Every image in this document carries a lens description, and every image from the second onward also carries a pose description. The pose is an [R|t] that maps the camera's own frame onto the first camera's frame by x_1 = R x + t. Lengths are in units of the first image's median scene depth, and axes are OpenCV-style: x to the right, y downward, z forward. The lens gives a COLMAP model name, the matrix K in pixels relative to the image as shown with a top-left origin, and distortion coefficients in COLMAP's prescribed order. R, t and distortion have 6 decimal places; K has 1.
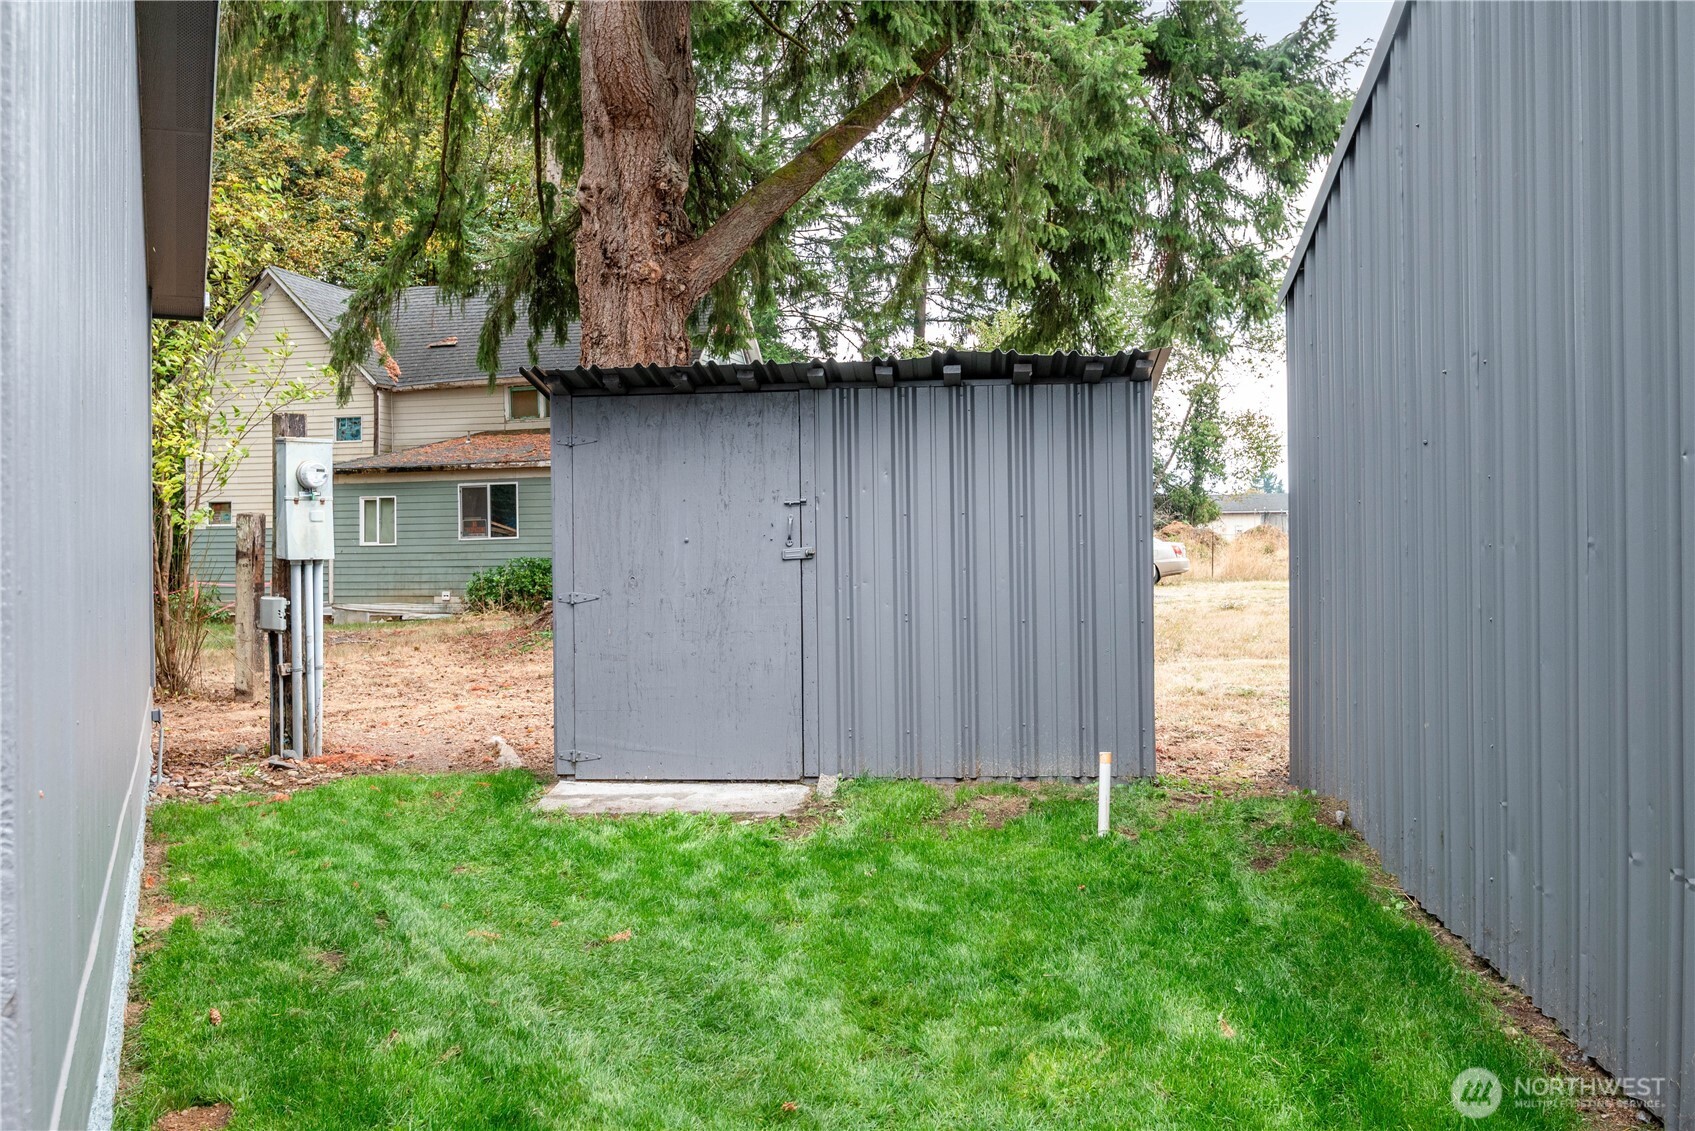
lens RADIAL K [[1421.8, 0, 850.2], [0, 1421.8, 559.4], [0, 0, 1]] dist [-0.005651, -0.003796]
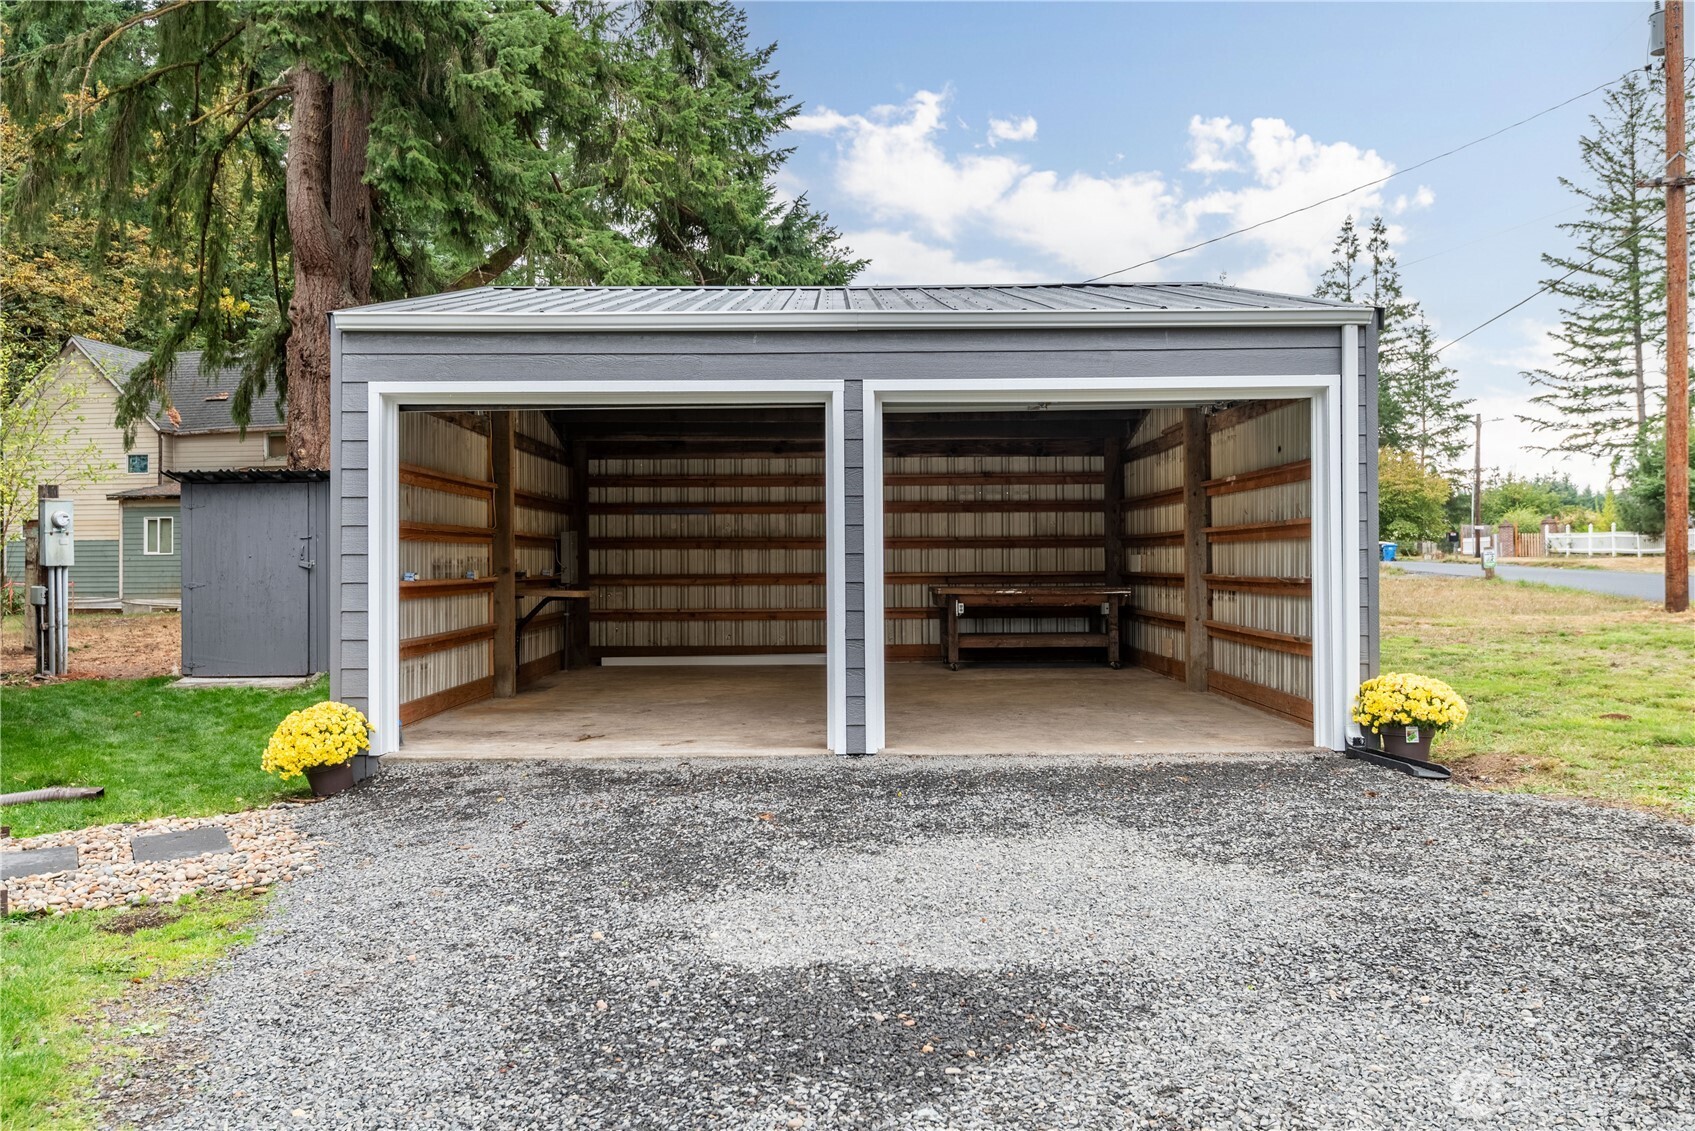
lens RADIAL K [[1339.0, 0, 845.0], [0, 1339.0, 555.7], [0, 0, 1]] dist [-0.009483, 0.003967]
pose [[0.993165, 0.002661, 0.116690, 0.173795], [-0.001781, 0.999969, -0.007651, -0.000530], [-0.116707, 0.007391, 0.993139, -0.338044]]
